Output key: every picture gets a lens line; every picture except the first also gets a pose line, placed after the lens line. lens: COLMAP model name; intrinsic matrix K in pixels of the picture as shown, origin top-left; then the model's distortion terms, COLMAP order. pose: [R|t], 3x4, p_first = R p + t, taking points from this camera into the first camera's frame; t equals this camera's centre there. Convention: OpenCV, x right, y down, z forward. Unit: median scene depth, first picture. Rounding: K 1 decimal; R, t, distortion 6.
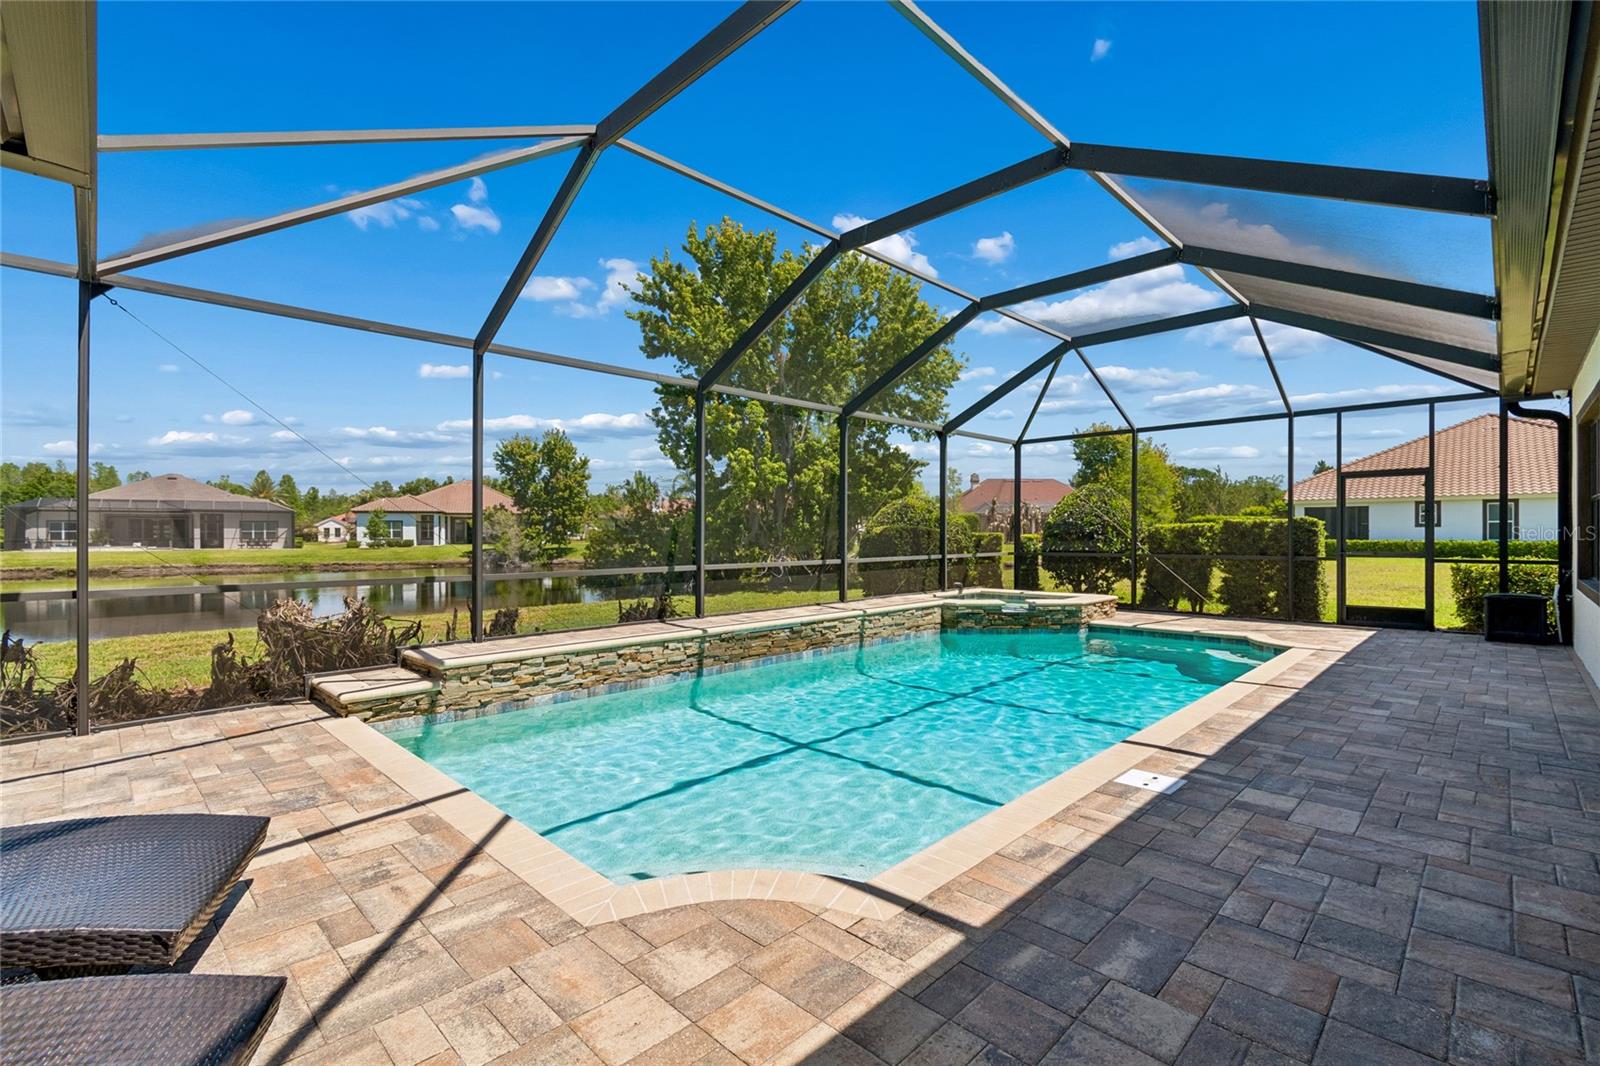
lens RADIAL K [[713.0, 0, 807.1], [0, 713.0, 527.7], [0, 0, 1]] dist [-0.000305, 0.000138]
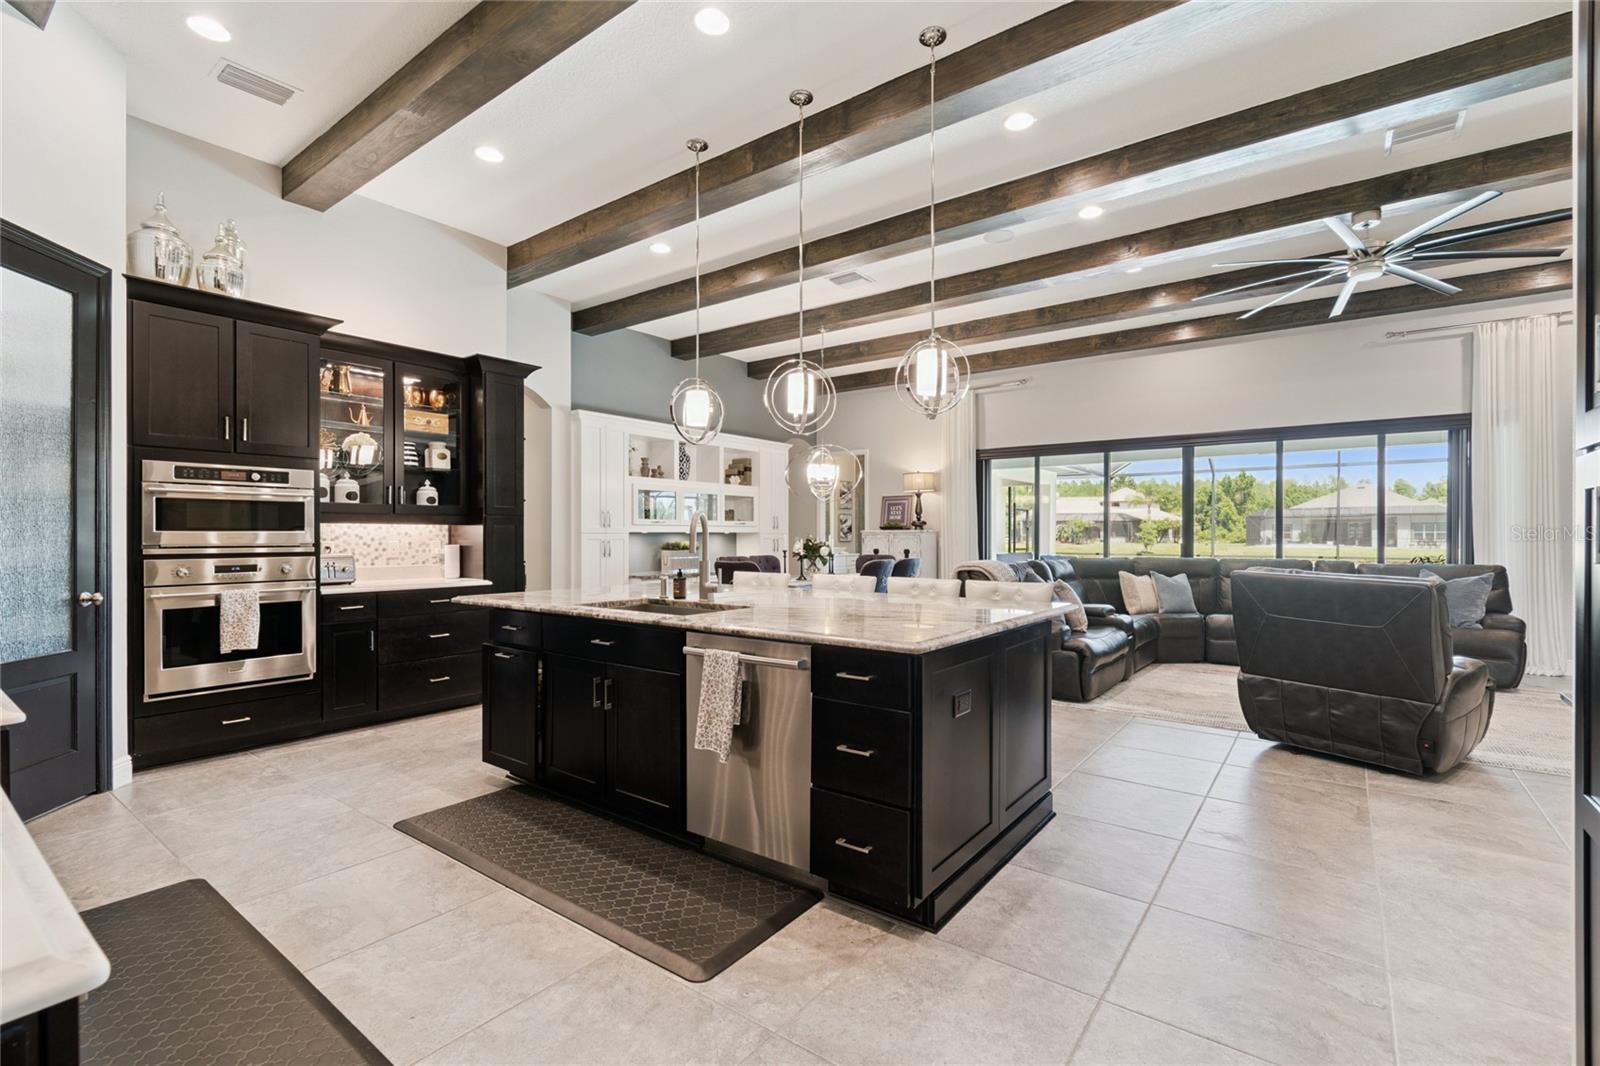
lens RADIAL K [[716.1, 0, 812.4], [0, 716.1, 537.1], [0, 0, 1]] dist [0.002396, -0.000348]
pose [[0.139495, 0.005923, -0.990205, 1.283266], [0.008081, 0.999942, 0.007119, -0.020382], [0.990190, -0.008995, 0.139439, -0.570837]]
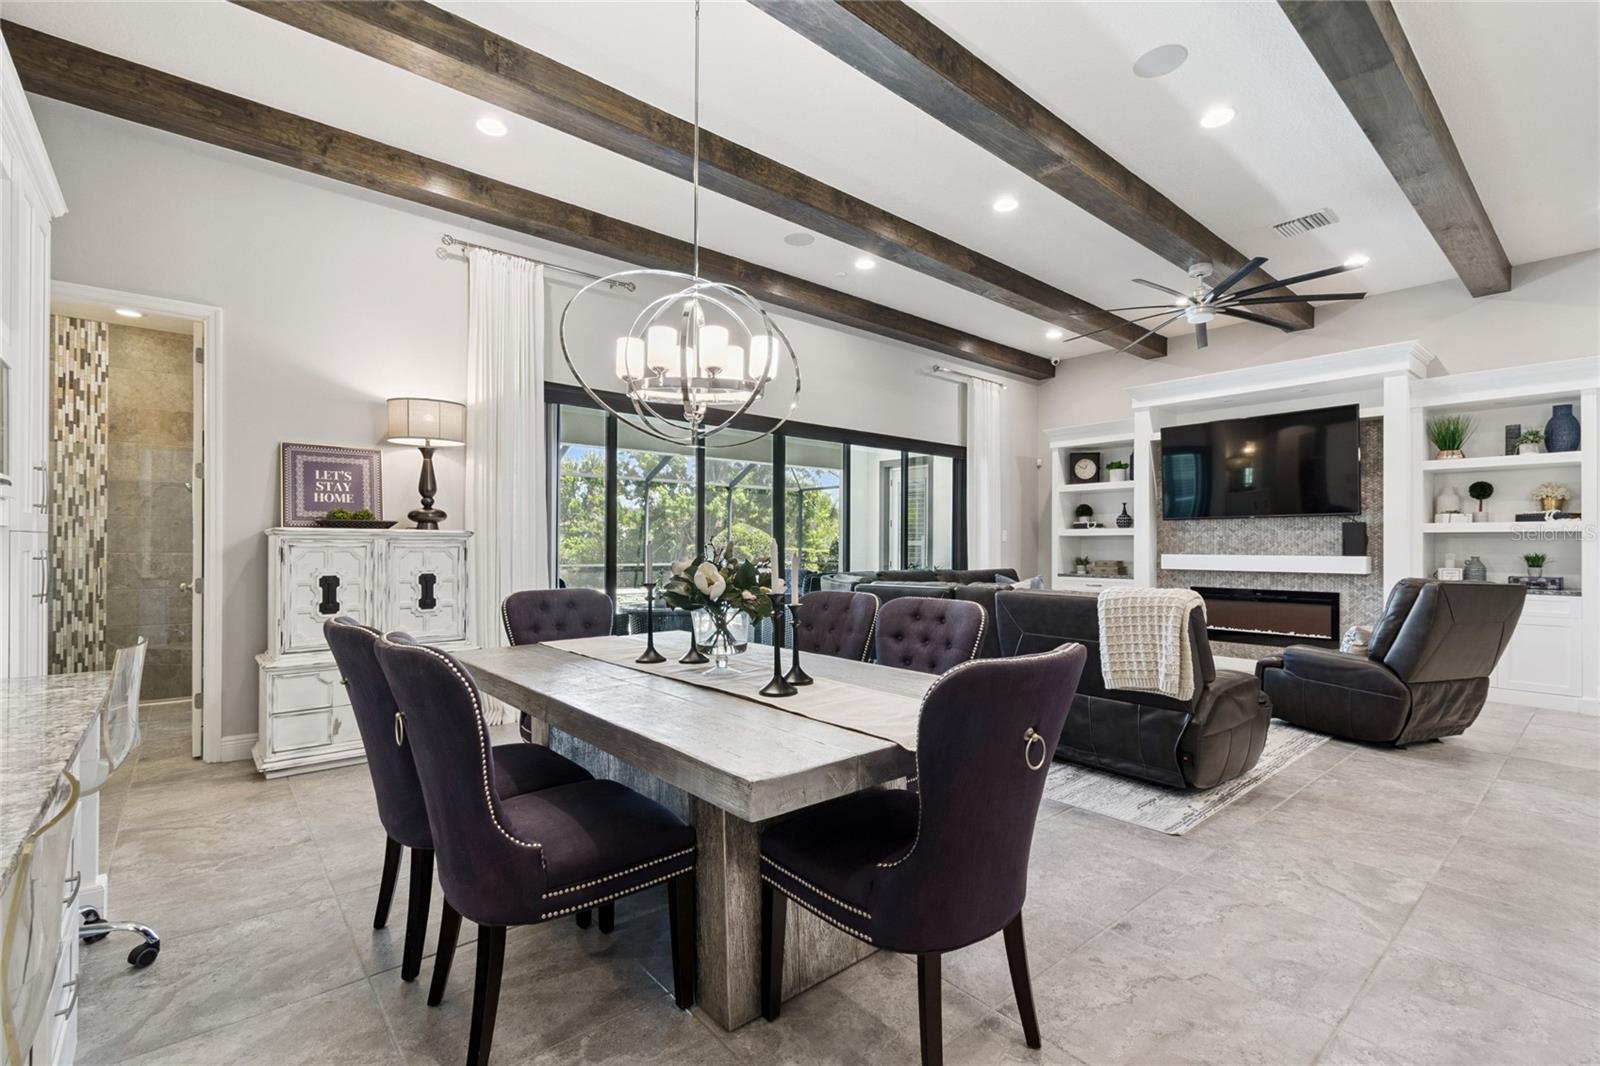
lens RADIAL K [[716.7, 0, 810.8], [0, 716.7, 542.6], [0, 0, 1]] dist [0.003239, -0.000758]
pose [[0.996726, 0.008267, -0.080433, 0.596402], [-0.007827, 0.999953, 0.005781, -0.018631], [0.080477, -0.005133, 0.996743, -0.710373]]
